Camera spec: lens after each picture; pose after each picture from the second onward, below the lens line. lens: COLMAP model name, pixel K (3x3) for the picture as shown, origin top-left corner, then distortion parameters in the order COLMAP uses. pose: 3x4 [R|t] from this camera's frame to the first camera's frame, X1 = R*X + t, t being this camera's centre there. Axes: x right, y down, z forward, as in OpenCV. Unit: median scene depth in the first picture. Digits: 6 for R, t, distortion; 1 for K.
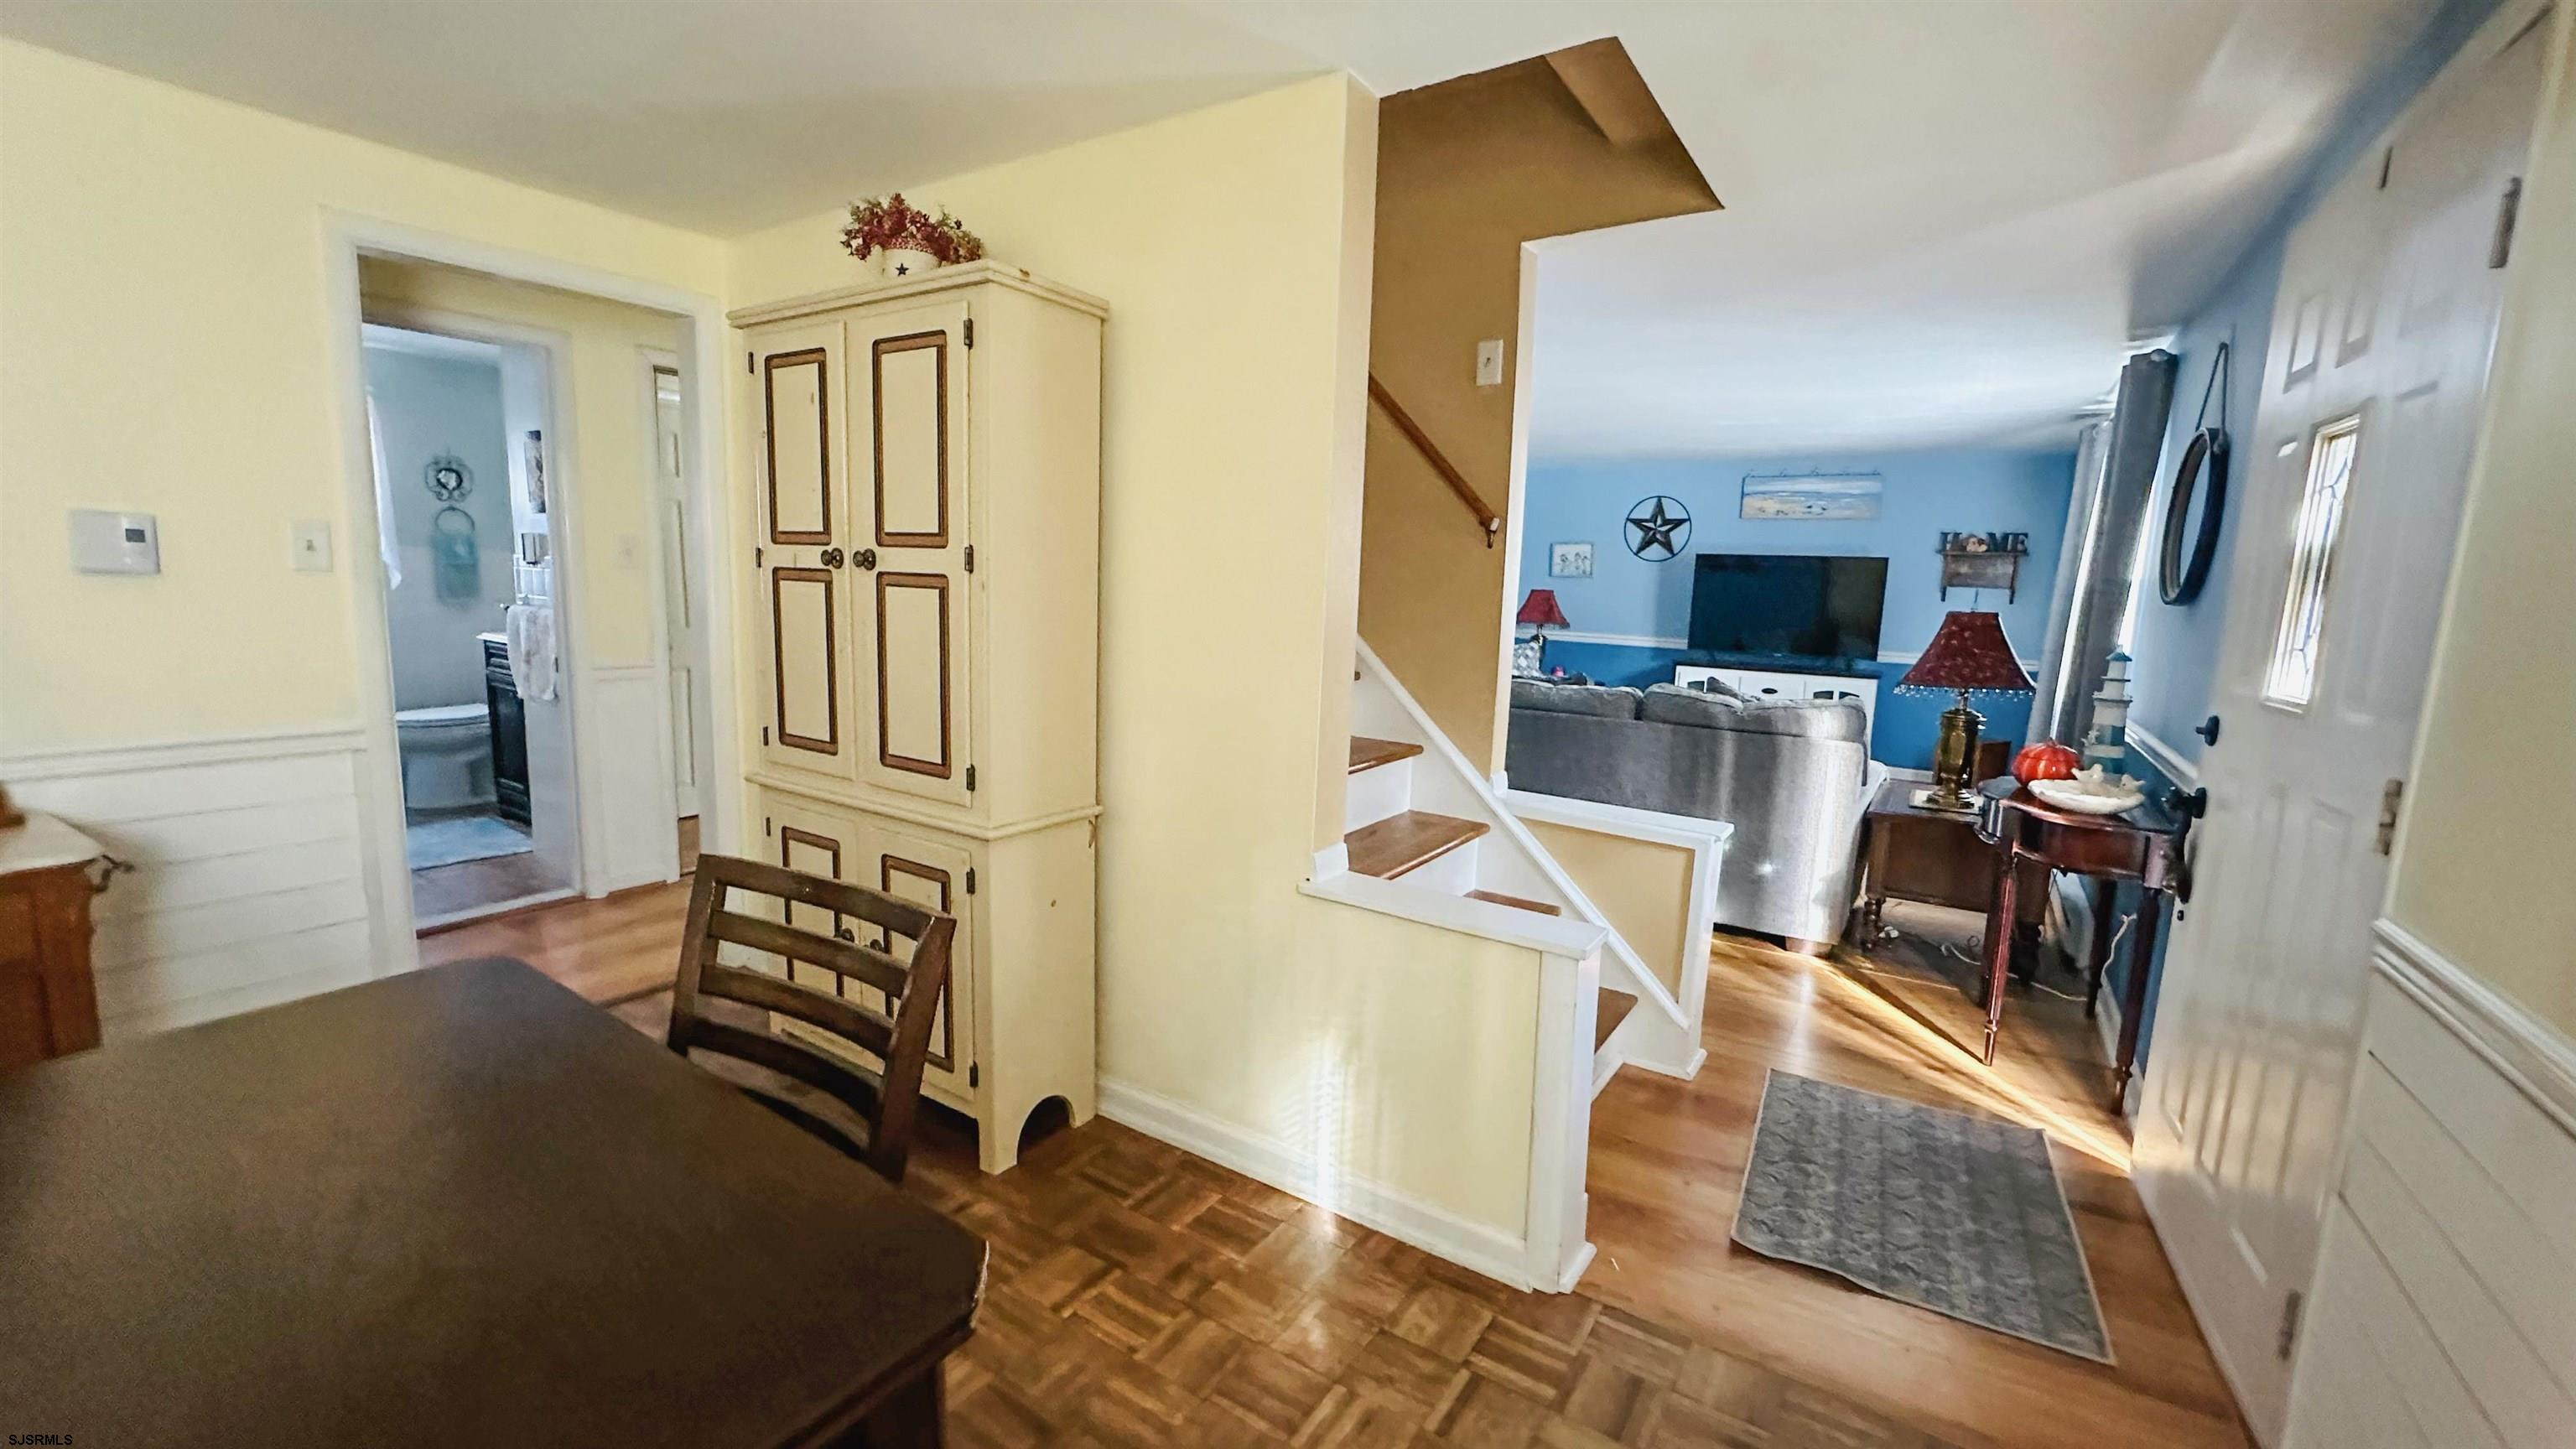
lens RADIAL K [[1029.5, 0, 1288.0], [0, 1029.5, 724.5], [0, 0, 1]] dist [-0.001546, -0.000373]
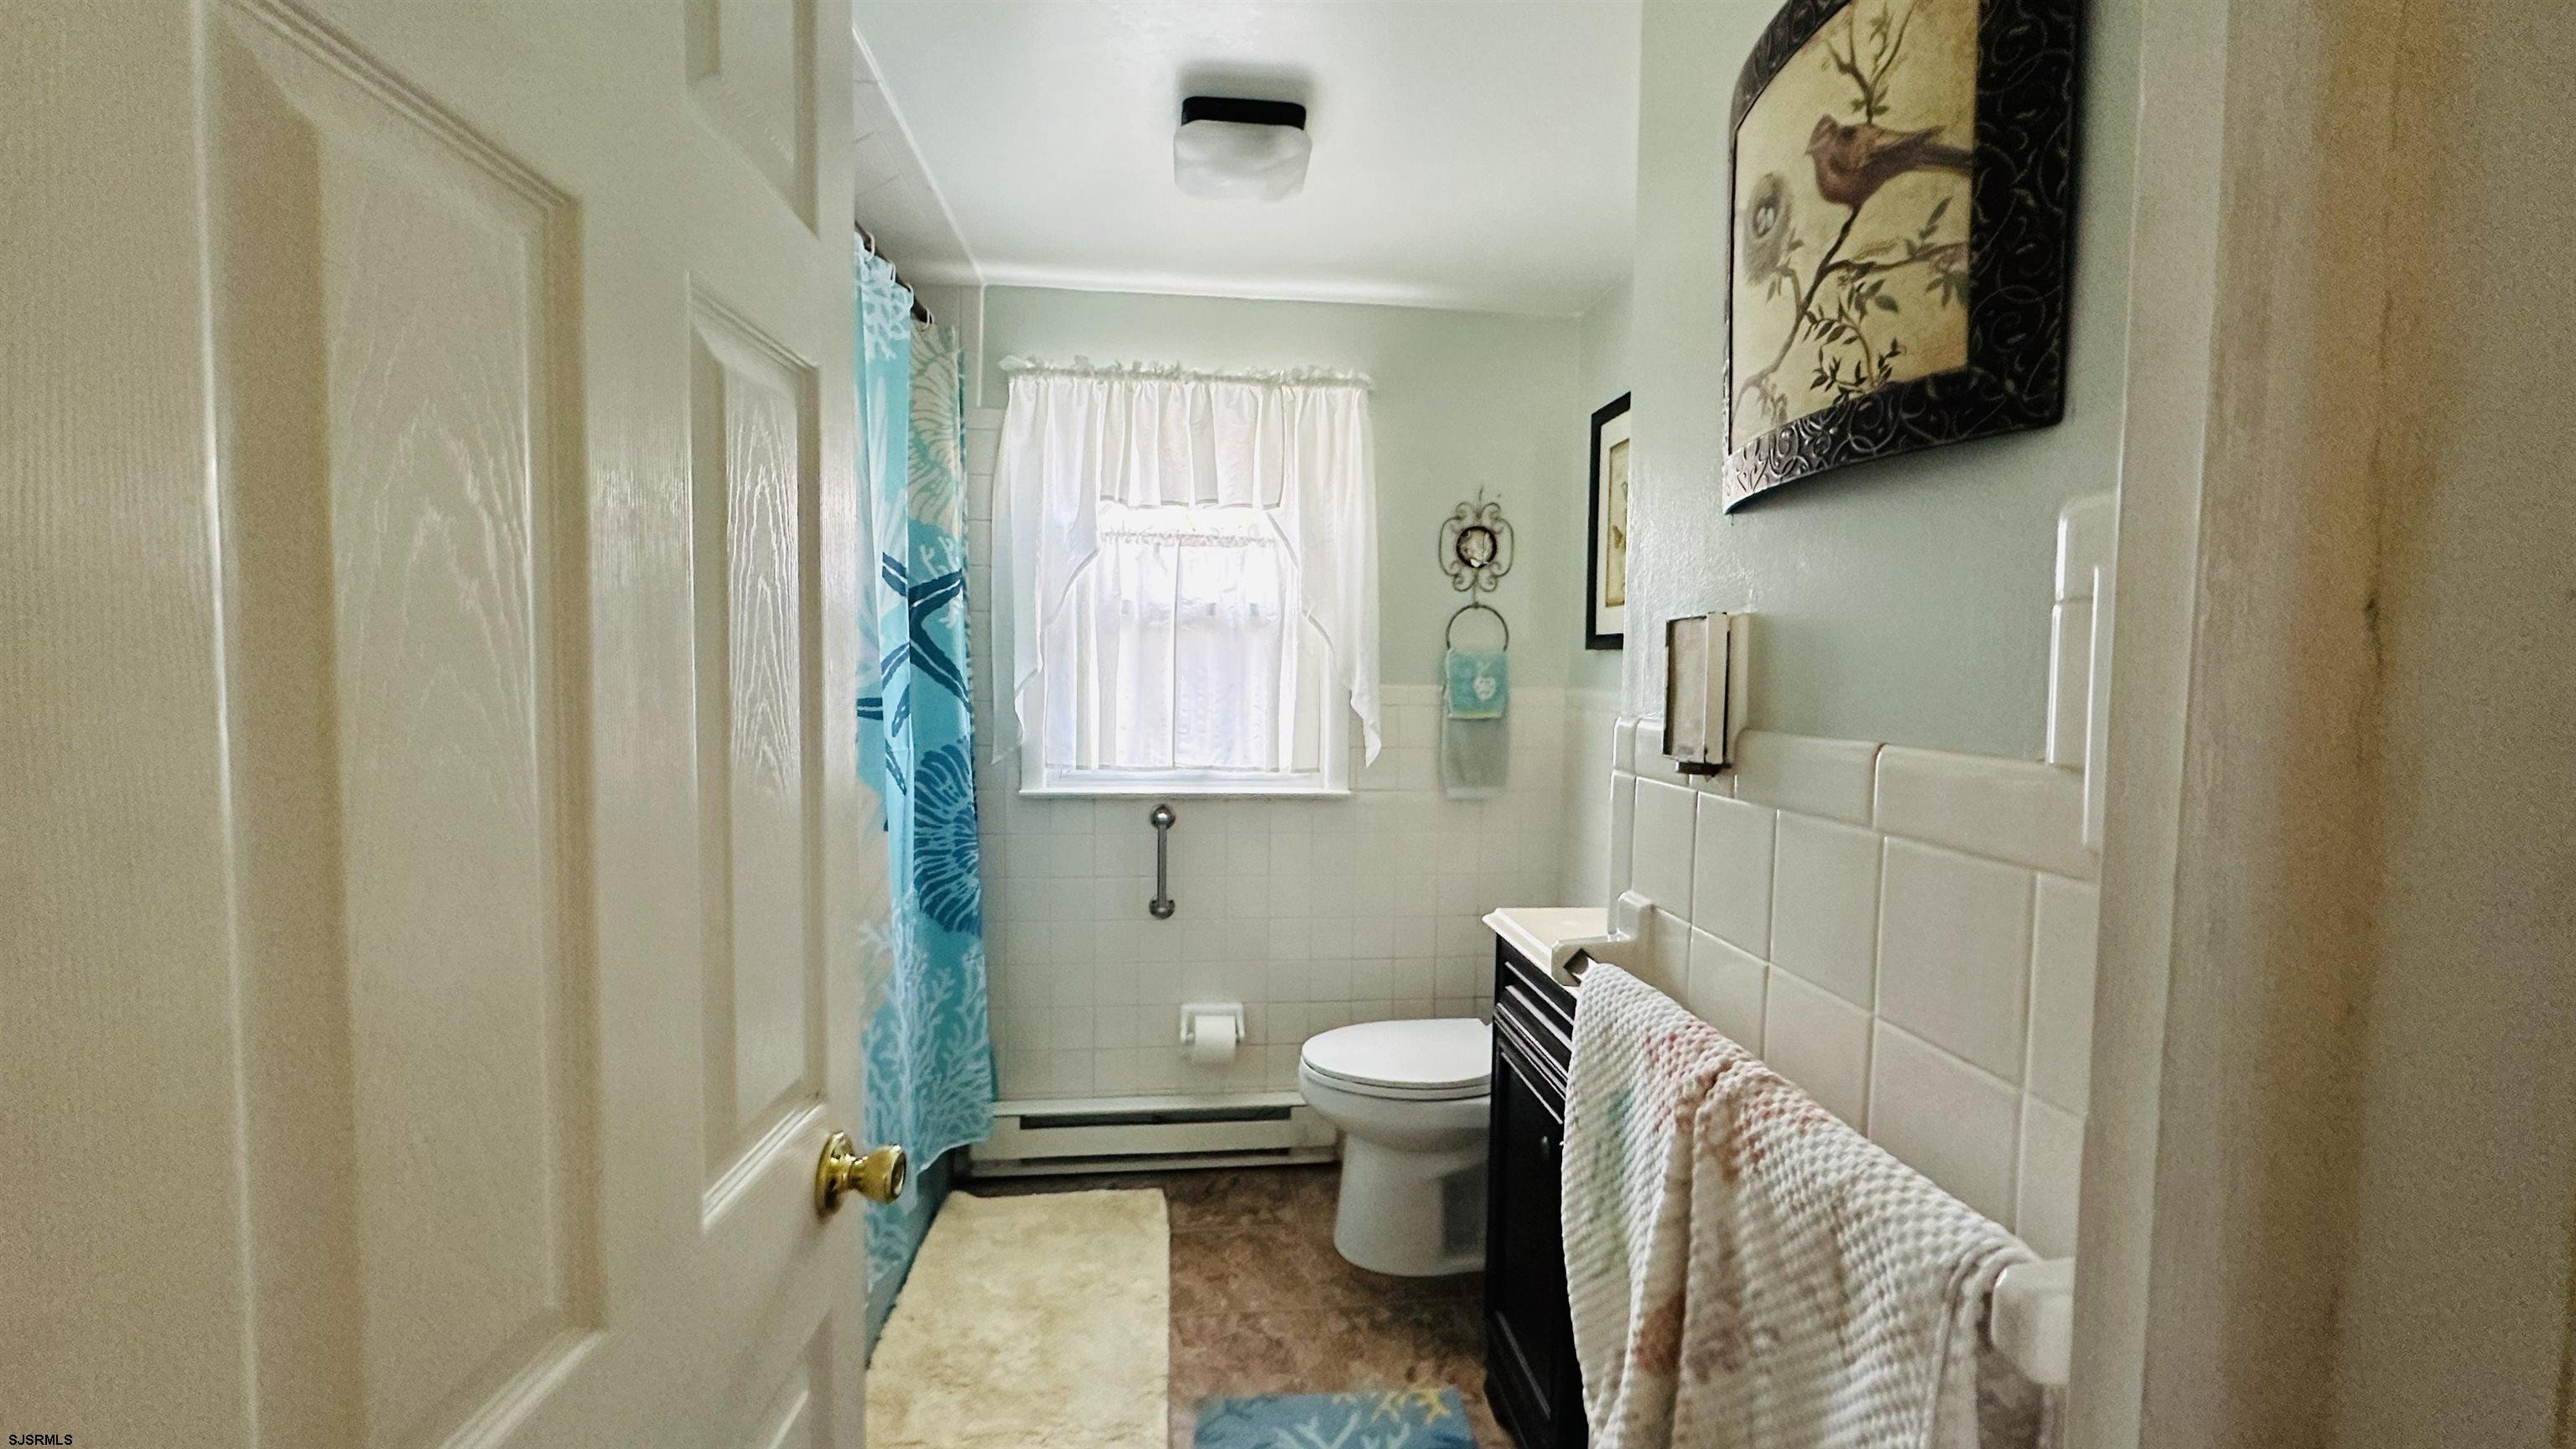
lens RADIAL K [[1029.5, 0, 1288.0], [0, 1029.5, 724.5], [0, 0, 1]] dist [-0.001546, -0.000373]
pose [[0.637529, 0.016157, -0.770257, -0.488127], [-0.103286, 0.992547, -0.064669, -0.110938], [0.763472, 0.120785, 0.634446, 0.624592]]
